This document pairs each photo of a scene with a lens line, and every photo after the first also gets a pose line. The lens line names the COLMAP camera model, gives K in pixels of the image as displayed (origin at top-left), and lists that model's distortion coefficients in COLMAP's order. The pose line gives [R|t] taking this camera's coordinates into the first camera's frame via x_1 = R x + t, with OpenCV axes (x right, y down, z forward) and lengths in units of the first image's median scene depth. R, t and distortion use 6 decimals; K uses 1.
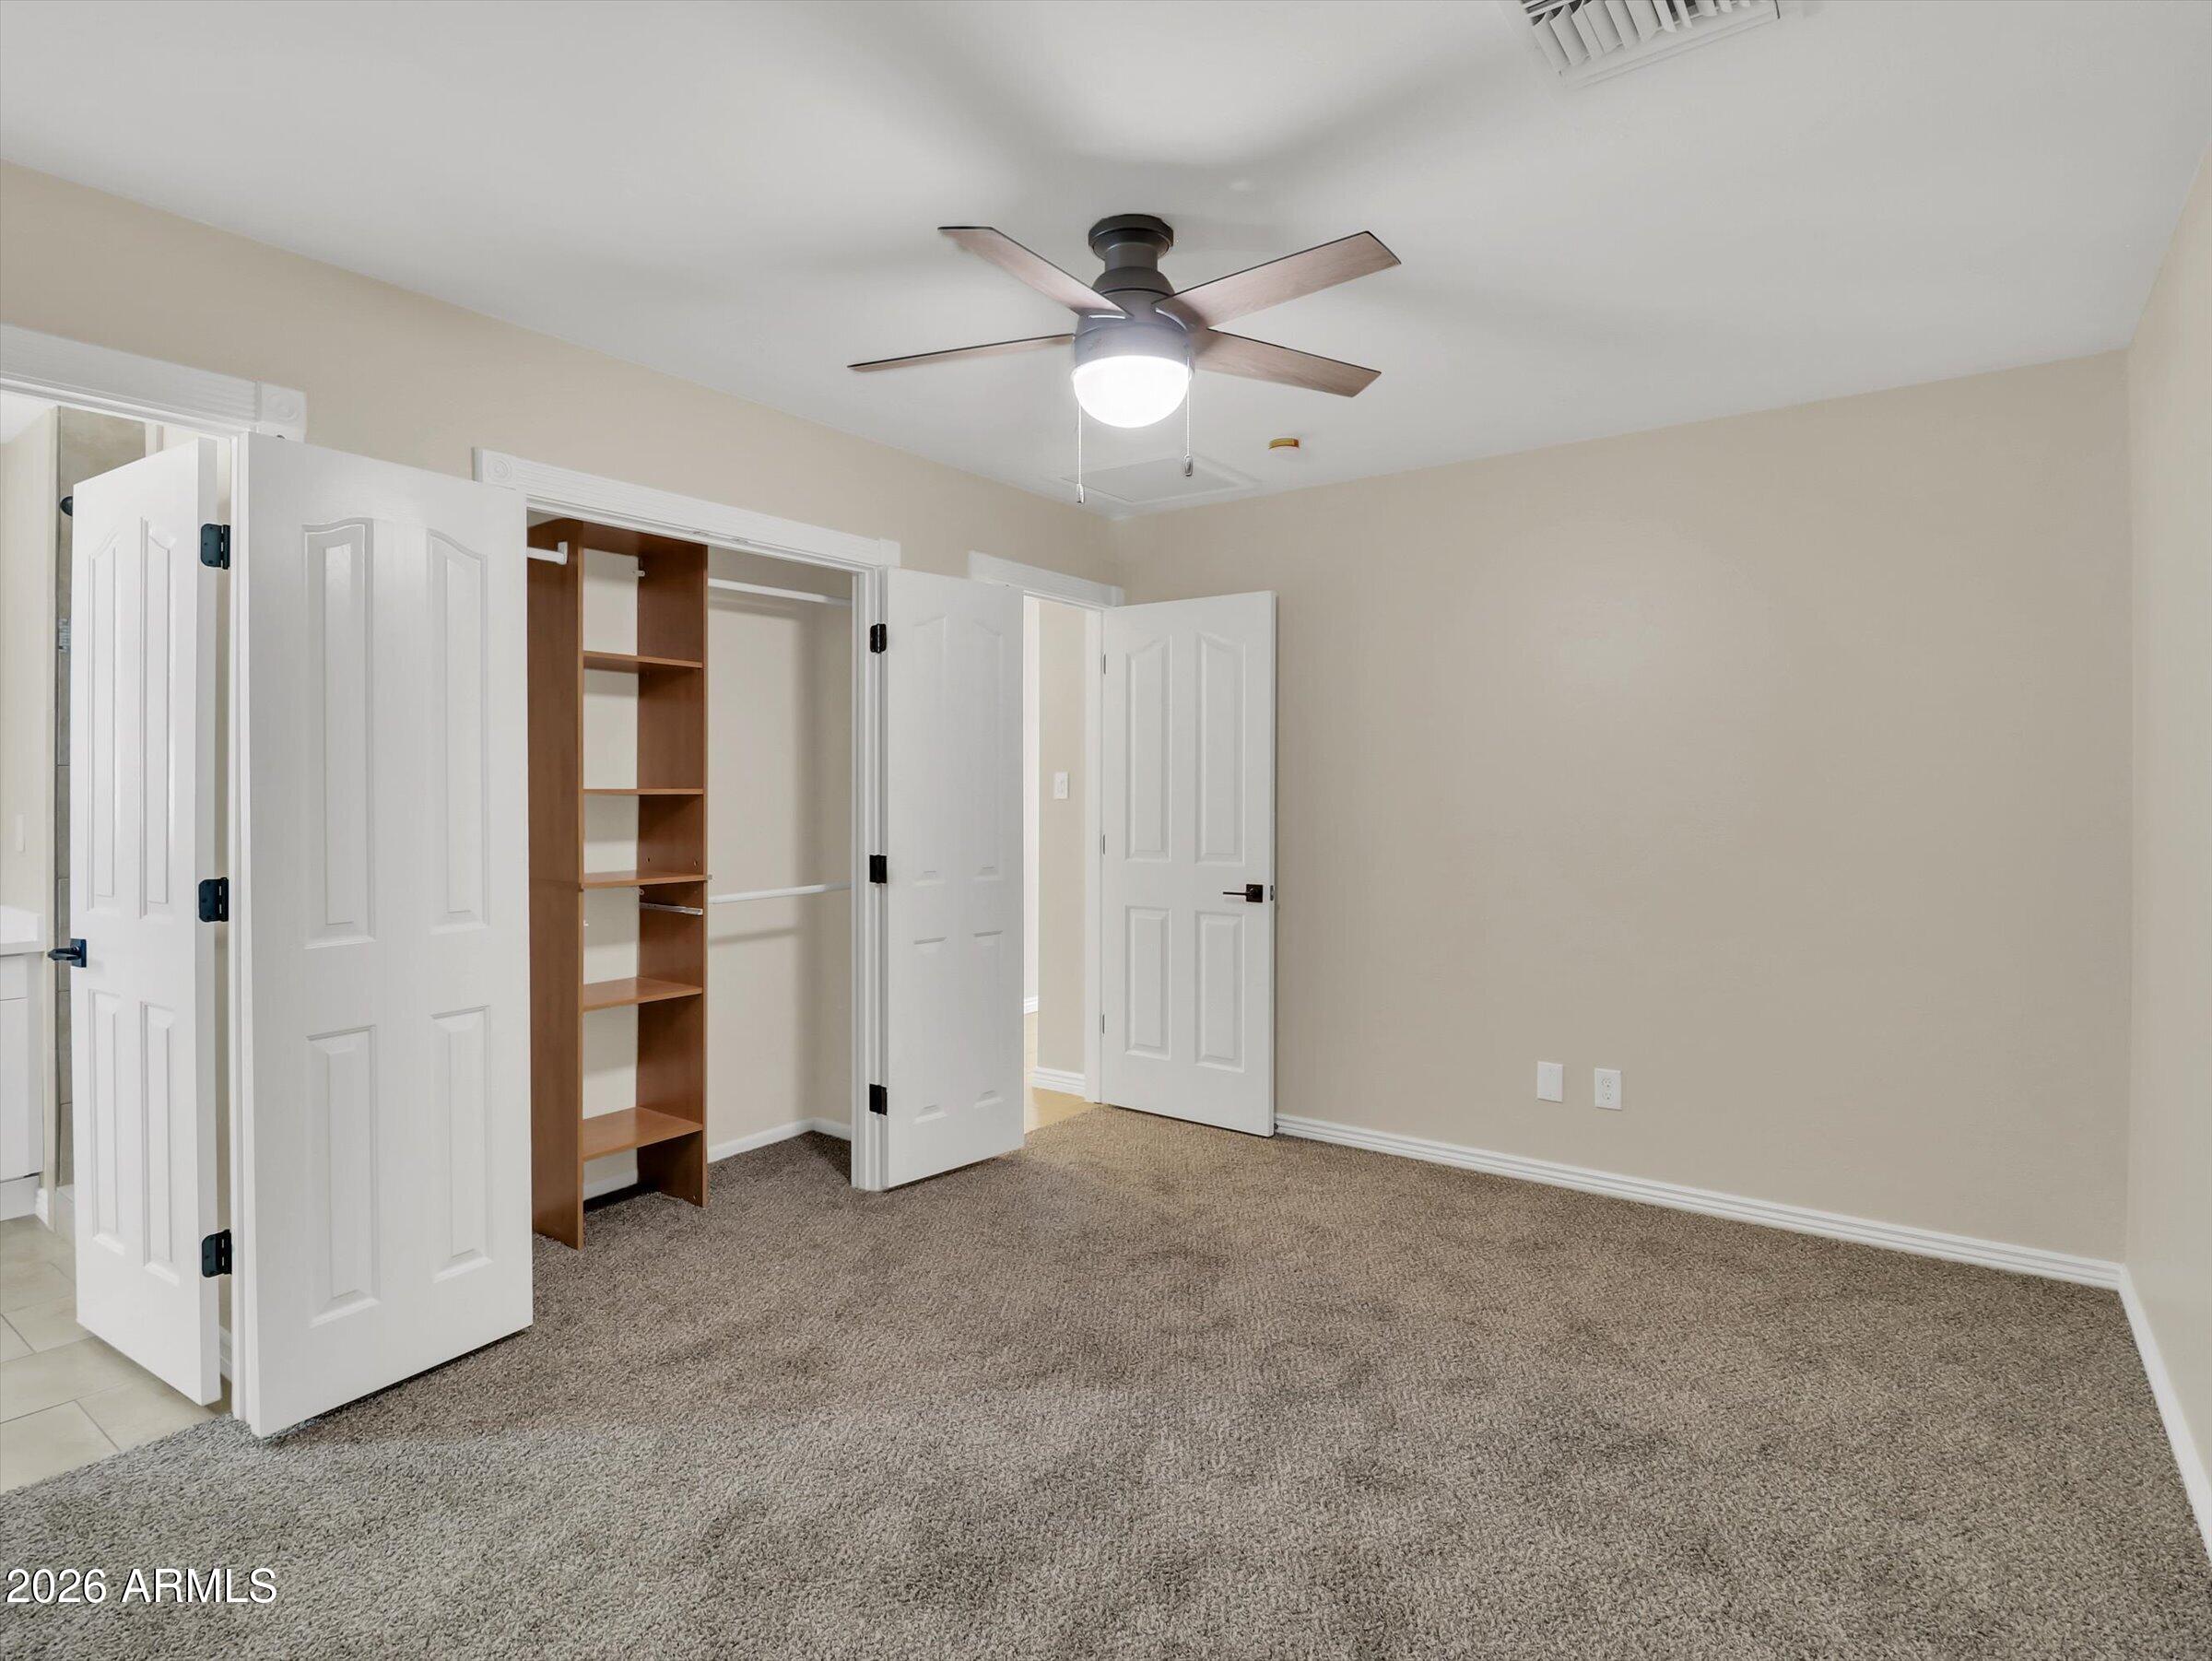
lens RADIAL K [[1160.0, 0, 1097.2], [0, 1160.0, 807.5], [0, 0, 1]] dist [0.021301, -0.001972]
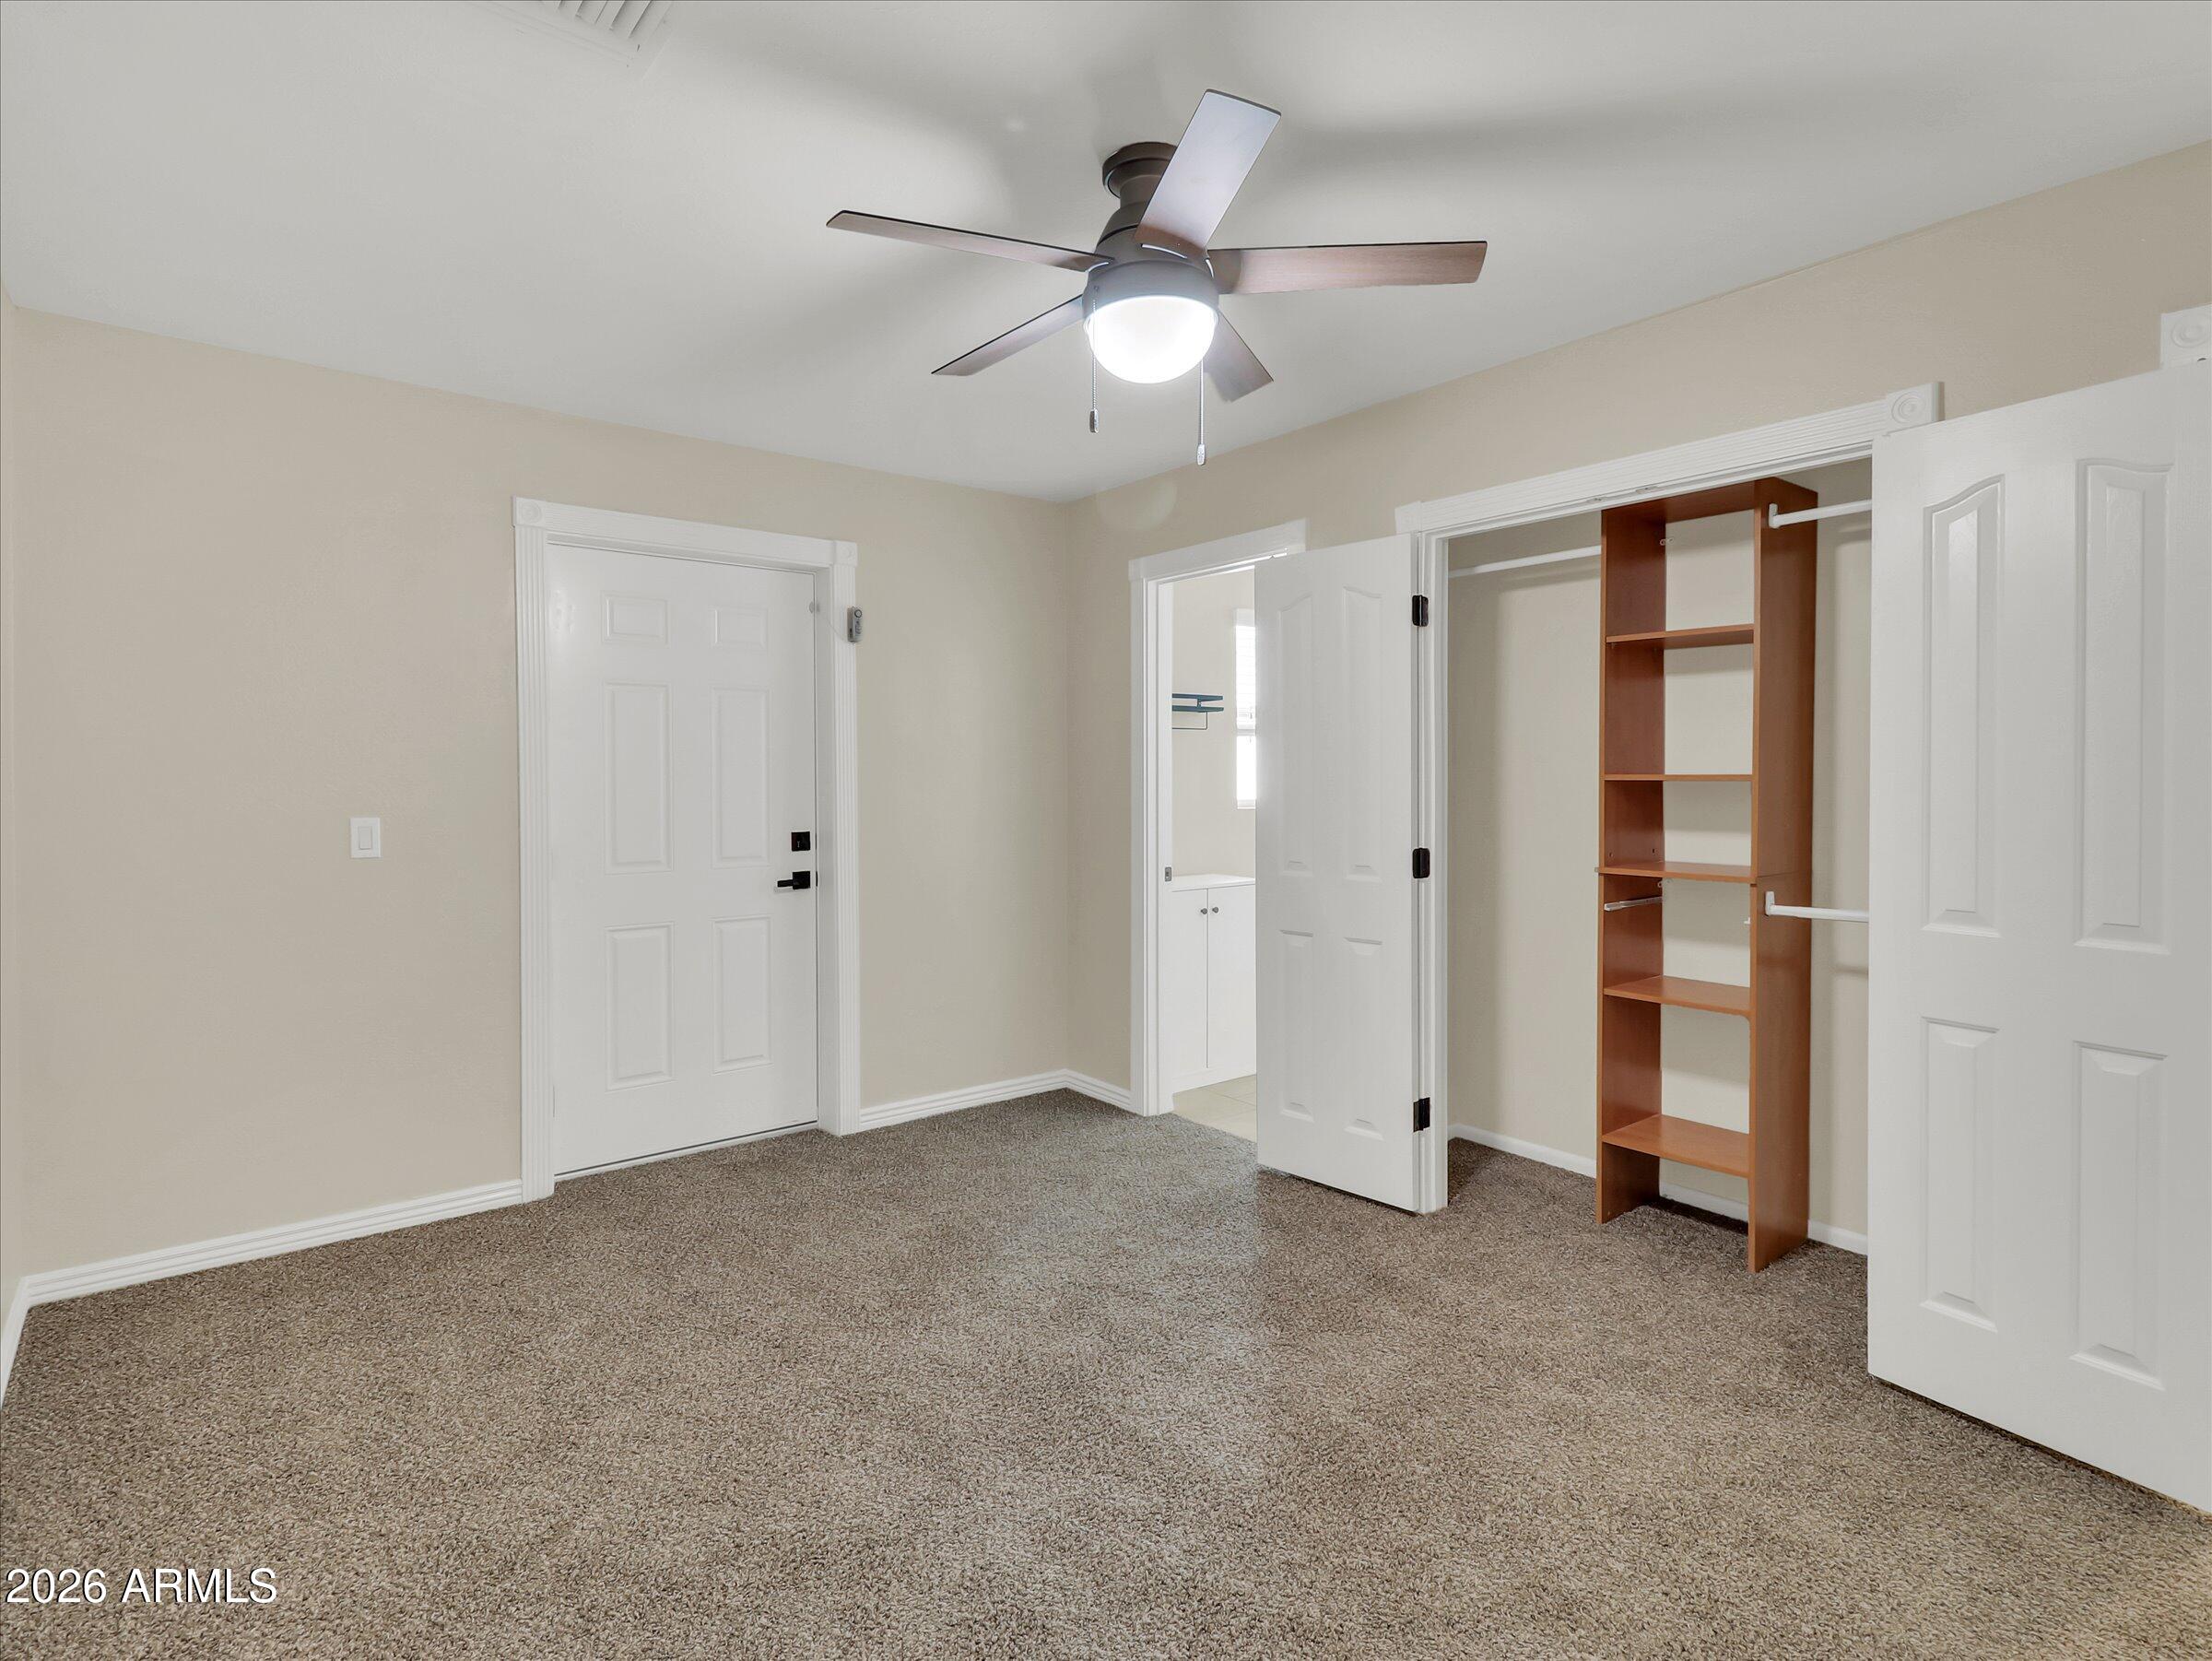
lens RADIAL K [[1160.0, 0, 1097.2], [0, 1160.0, 807.5], [0, 0, 1]] dist [0.021301, -0.001972]
pose [[-0.268015, 0.027098, -0.963034, 0.792116], [-0.014892, 0.999368, 0.032265, -0.016001], [0.963300, 0.022989, -0.267442, 1.027309]]
